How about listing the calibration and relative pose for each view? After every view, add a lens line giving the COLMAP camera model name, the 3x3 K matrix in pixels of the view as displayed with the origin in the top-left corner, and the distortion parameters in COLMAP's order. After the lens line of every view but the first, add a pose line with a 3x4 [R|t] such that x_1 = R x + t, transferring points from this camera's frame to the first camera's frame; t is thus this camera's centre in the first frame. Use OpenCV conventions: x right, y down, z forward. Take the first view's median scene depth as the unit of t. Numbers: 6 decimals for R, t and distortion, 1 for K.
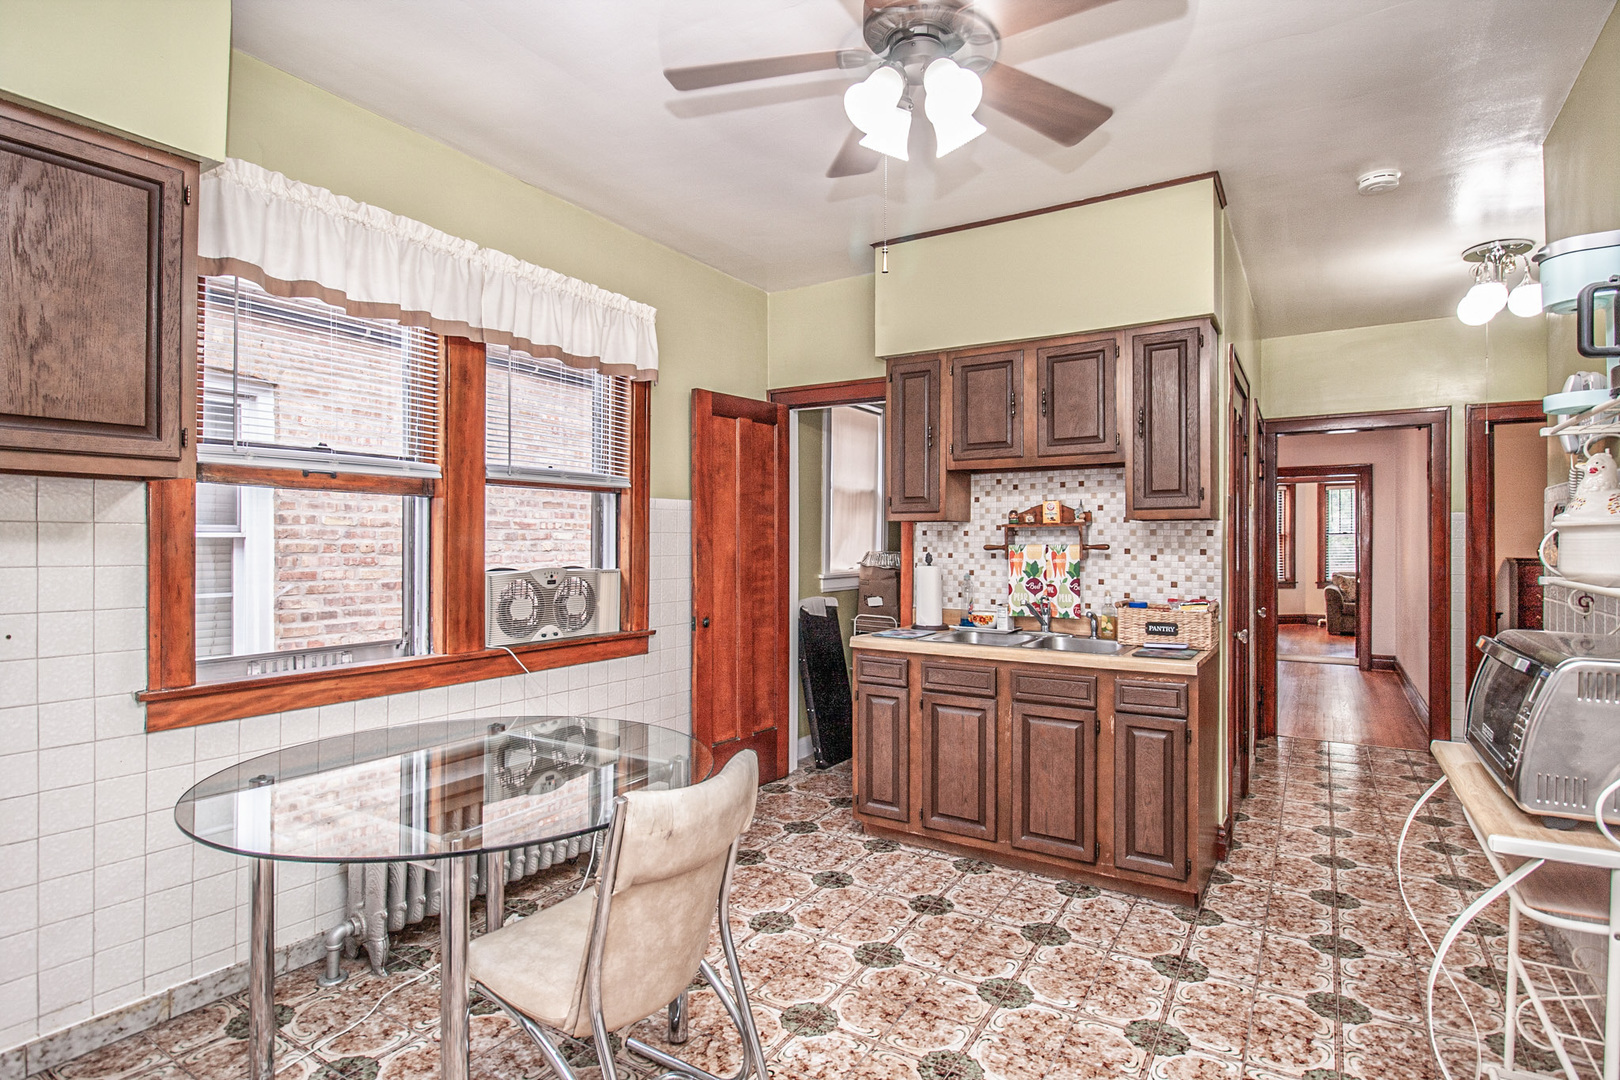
lens RADIAL K [[812.4, 0, 808.7], [0, 812.4, 538.5], [0, 0, 1]] dist [-0.020111, -0.001581]
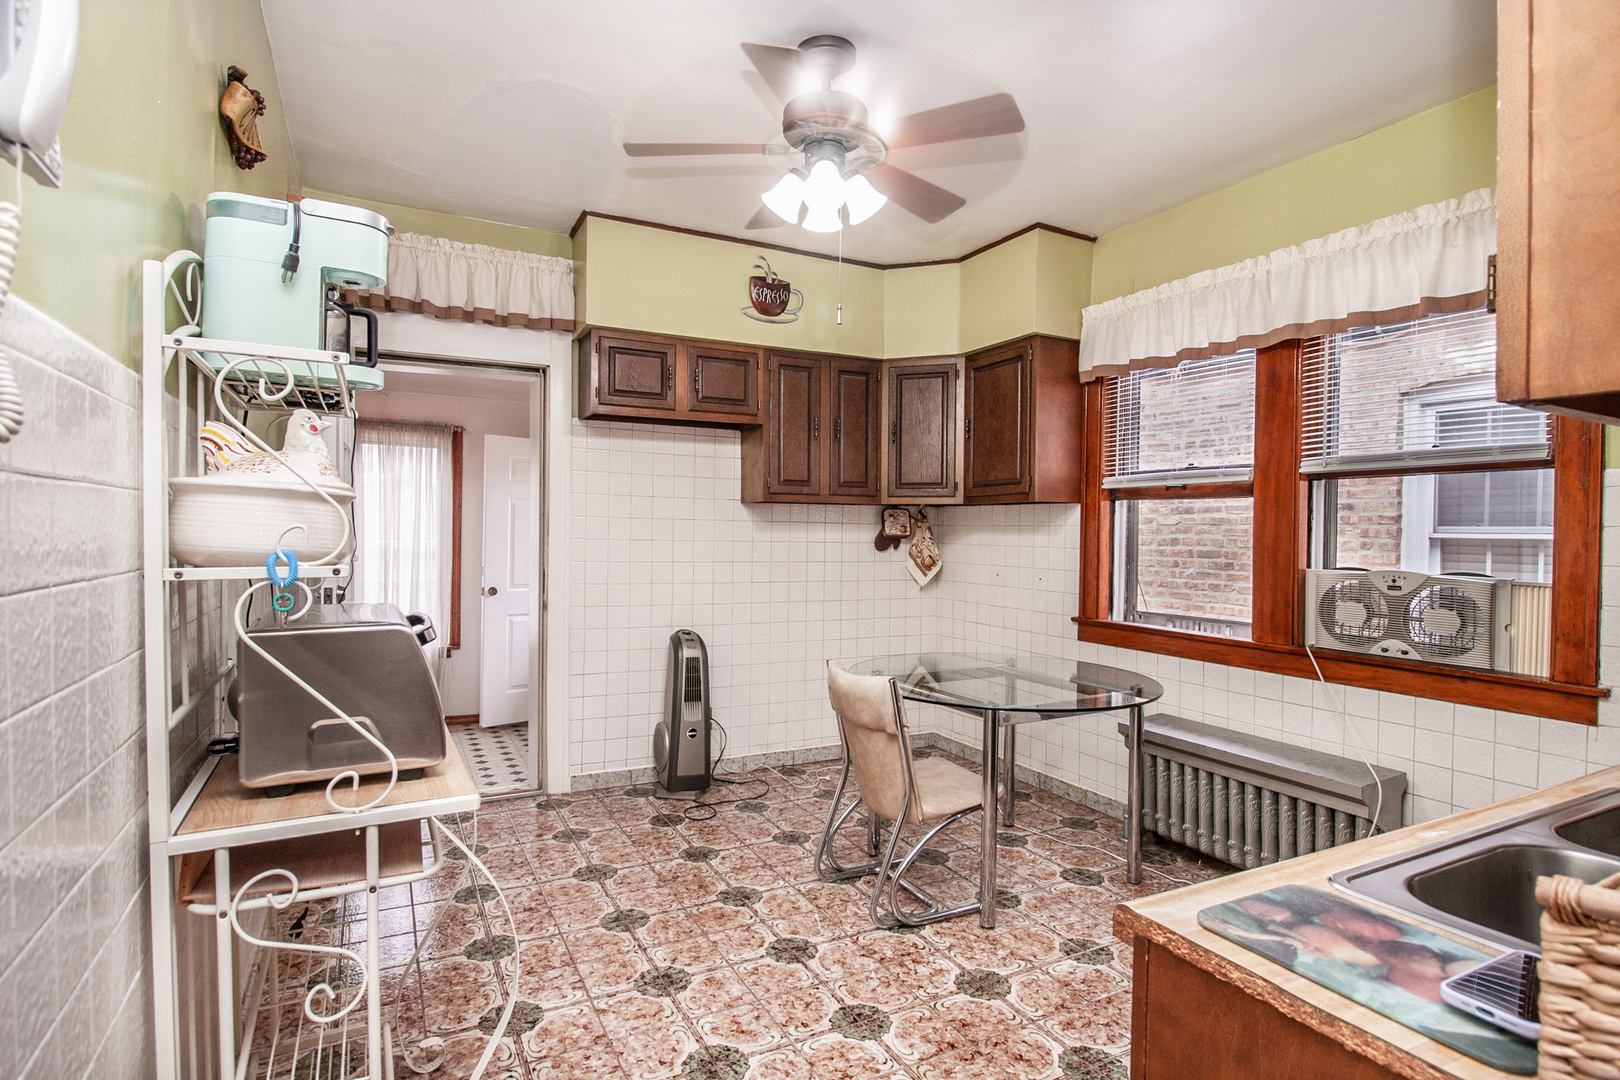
lens RADIAL K [[812.4, 0, 814.7], [0, 812.4, 535.4], [0, 0, 1]] dist [-0.020111, -0.001581]
pose [[-0.494904, -0.005198, -0.868932, 0.711365], [-0.011915, 0.999929, 0.000804, 0.006674], [0.868866, 0.010751, -0.494931, 0.913763]]
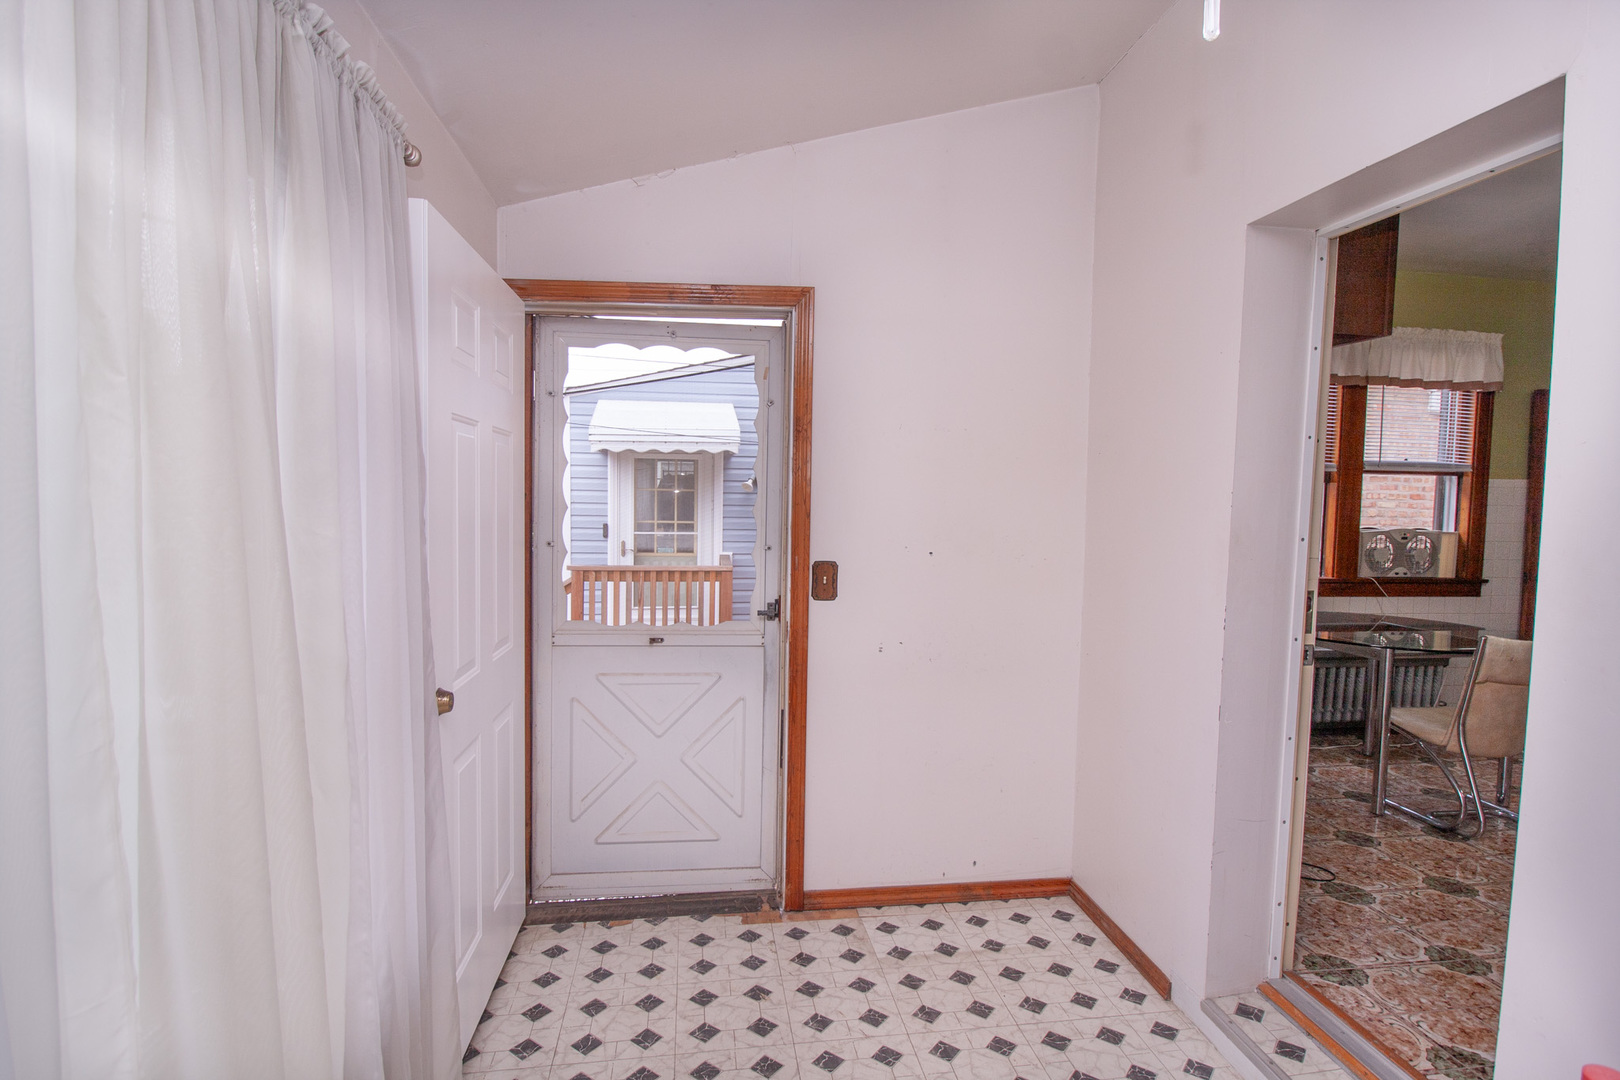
lens RADIAL K [[812.4, 0, 808.7], [0, 812.4, 542.7], [0, 0, 1]] dist [-0.020111, -0.001581]
pose [[0.647883, 0.053487, -0.759860, 0.093232], [-0.013166, 0.998169, 0.059036, -0.010327], [0.761626, -0.028244, 0.647401, -0.791019]]
